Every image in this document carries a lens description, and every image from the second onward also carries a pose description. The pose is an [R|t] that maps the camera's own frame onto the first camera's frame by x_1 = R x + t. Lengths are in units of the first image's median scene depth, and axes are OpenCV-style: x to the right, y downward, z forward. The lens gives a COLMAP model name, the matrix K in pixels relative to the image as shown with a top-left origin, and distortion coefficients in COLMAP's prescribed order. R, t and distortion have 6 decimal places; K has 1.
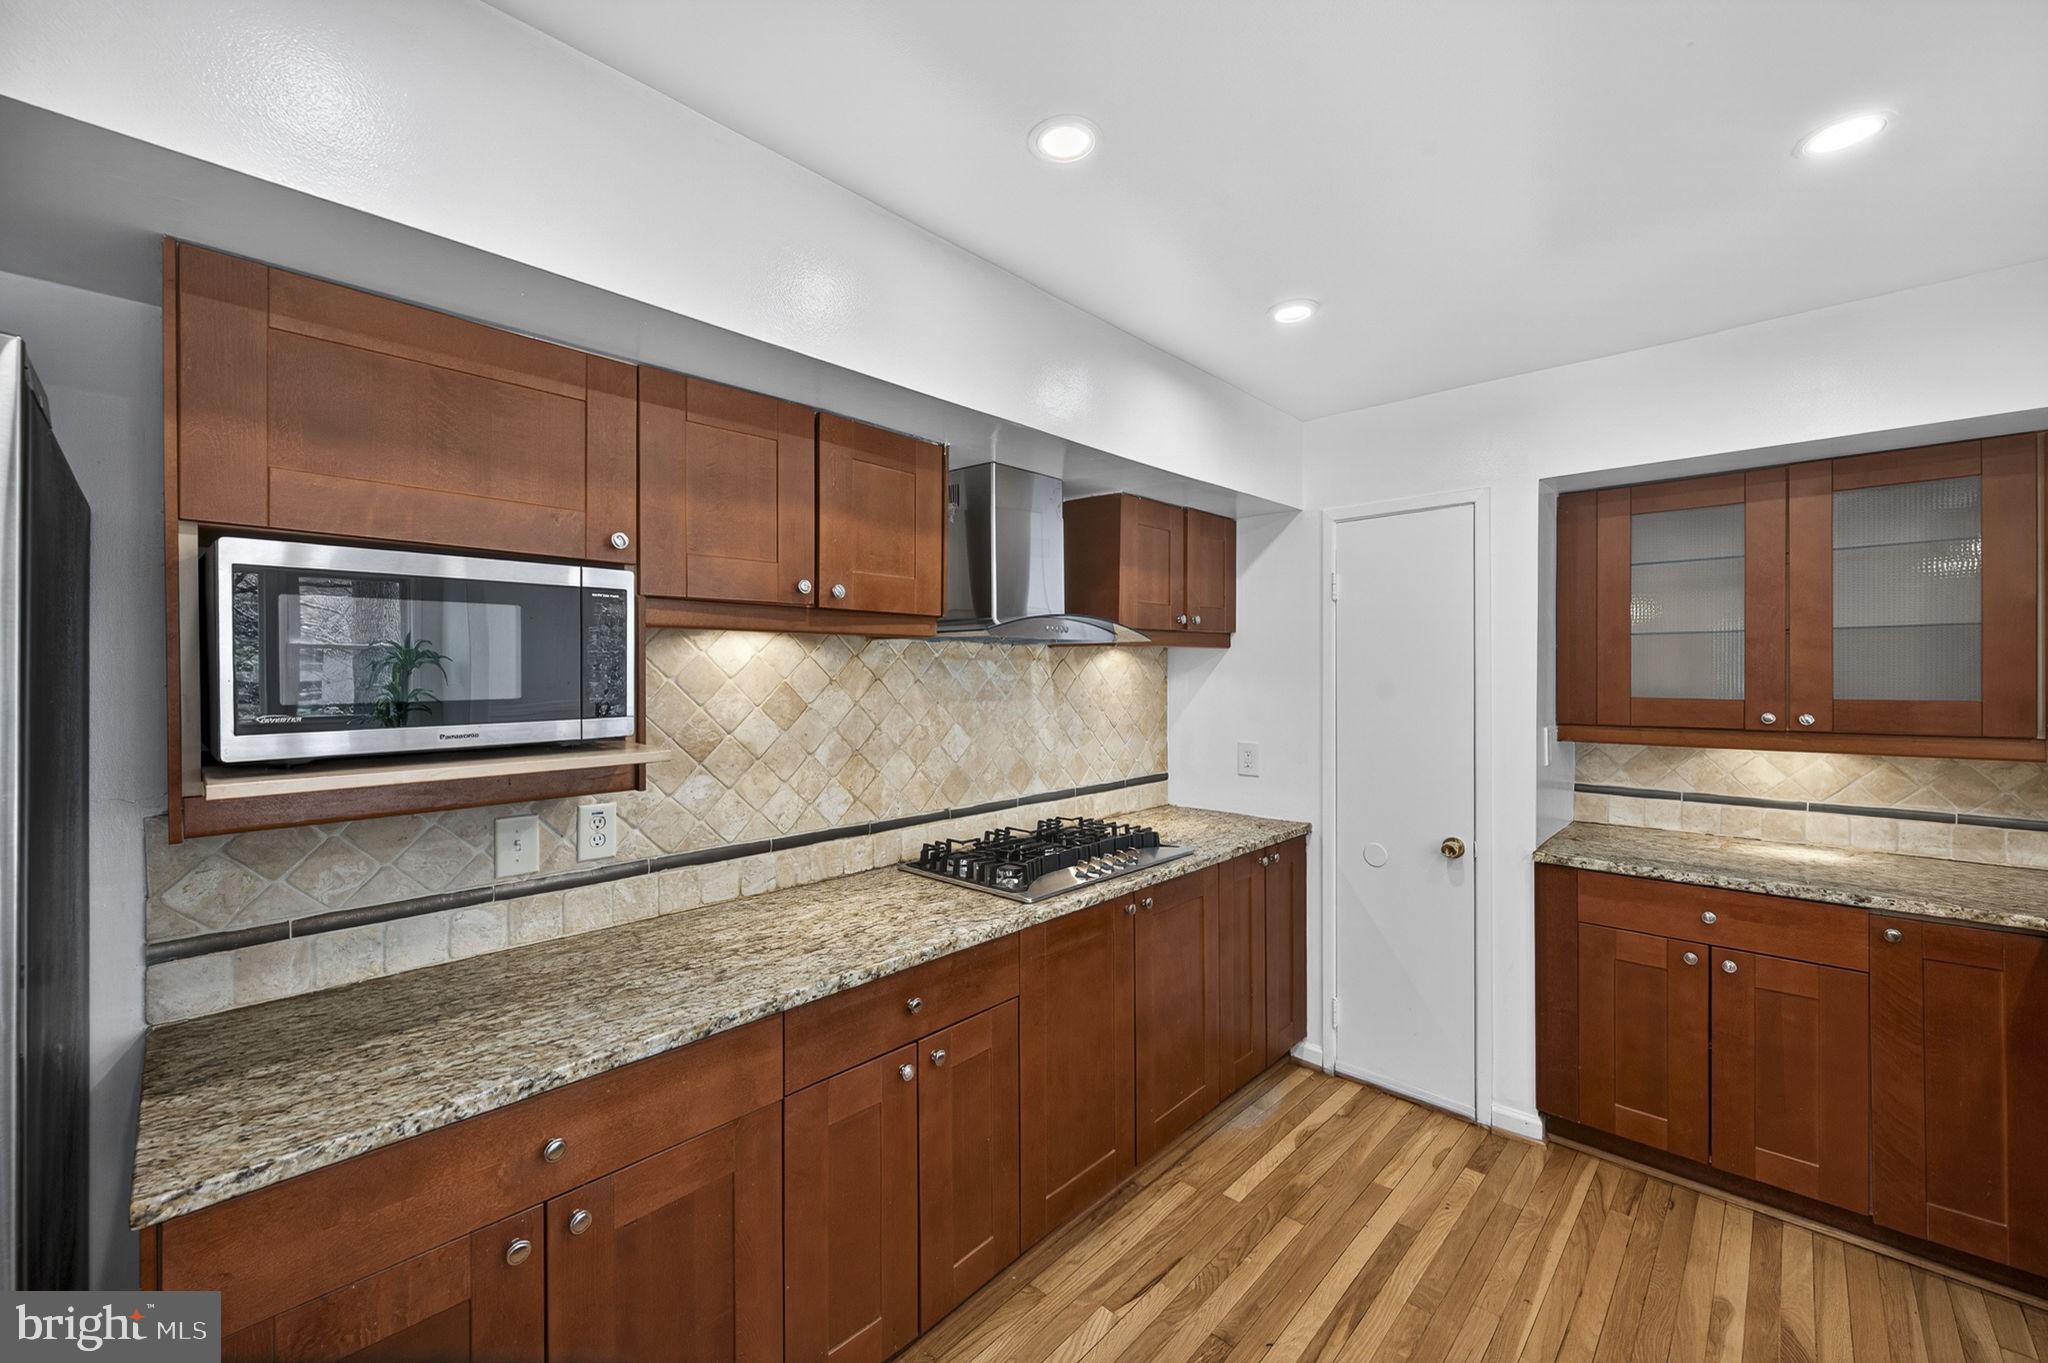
lens RADIAL K [[799.1, 0, 1017.8], [0, 799.1, 672.8], [0, 0, 1]] dist [0.006447, -0.001389]
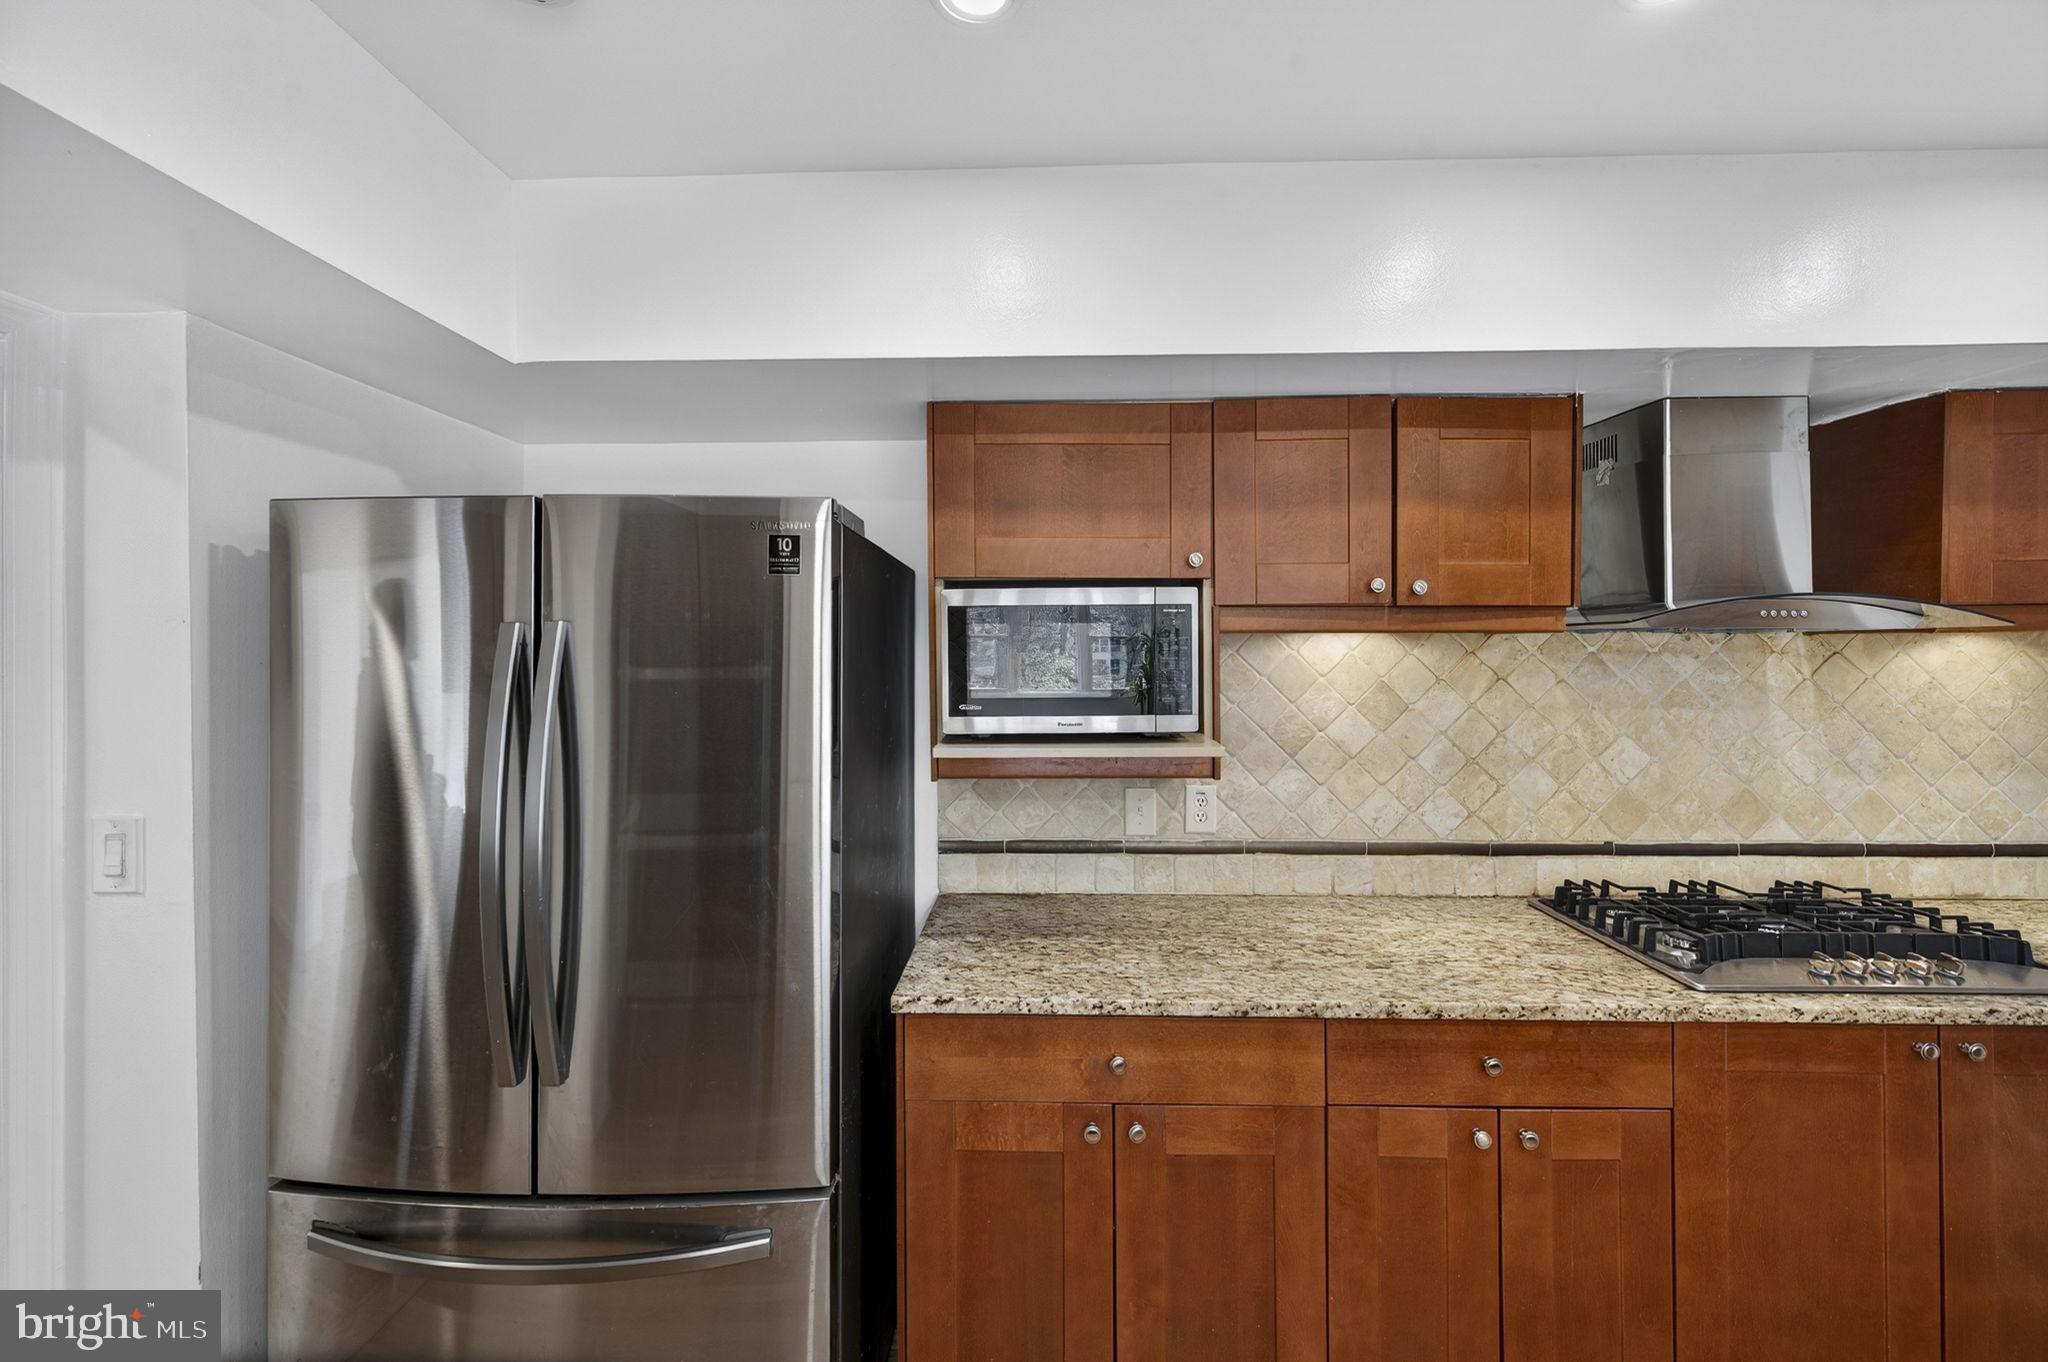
lens RADIAL K [[799.1, 0, 1024.3], [0, 799.1, 654.2], [0, 0, 1]] dist [0.006447, -0.001389]
pose [[0.672870, 0.000206, -0.739760, 0.138628], [0.001049, 0.999999, 0.001233, -0.023493], [0.739760, -0.001605, 0.672869, 0.037434]]
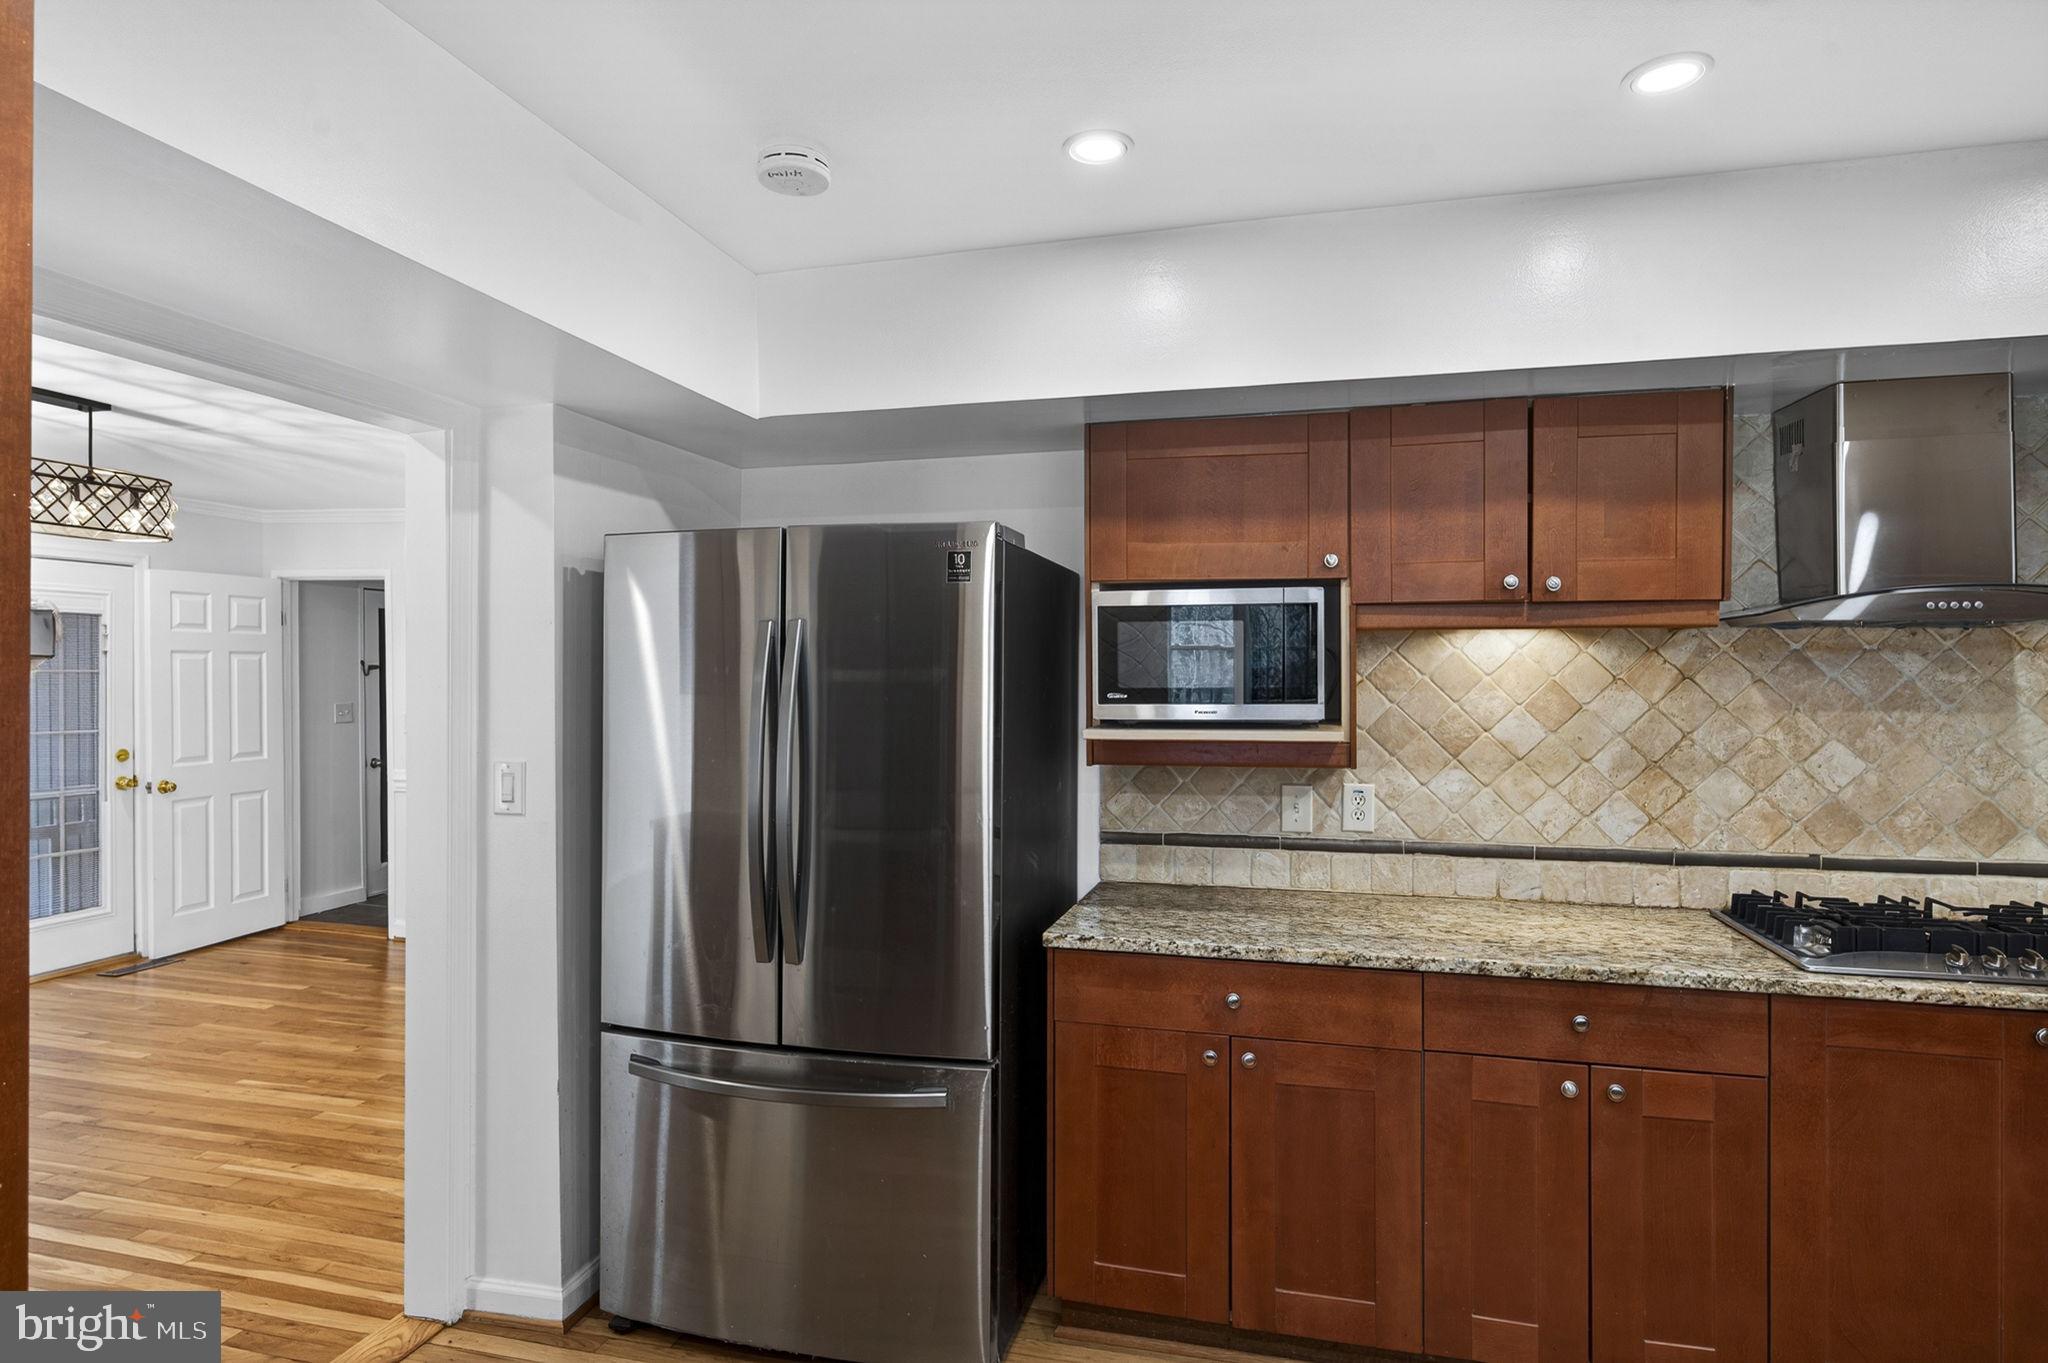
lens RADIAL K [[1068.3, 0, 1031.2], [0, 1068.3, 674.9], [0, 0, 1]] dist [0.015373, -0.000771]
pose [[0.488168, 0.002676, -0.872746, 0.530706], [-0.003042, 0.999994, 0.001365, 0.006327], [0.872744, 0.001989, 0.488173, -0.144956]]
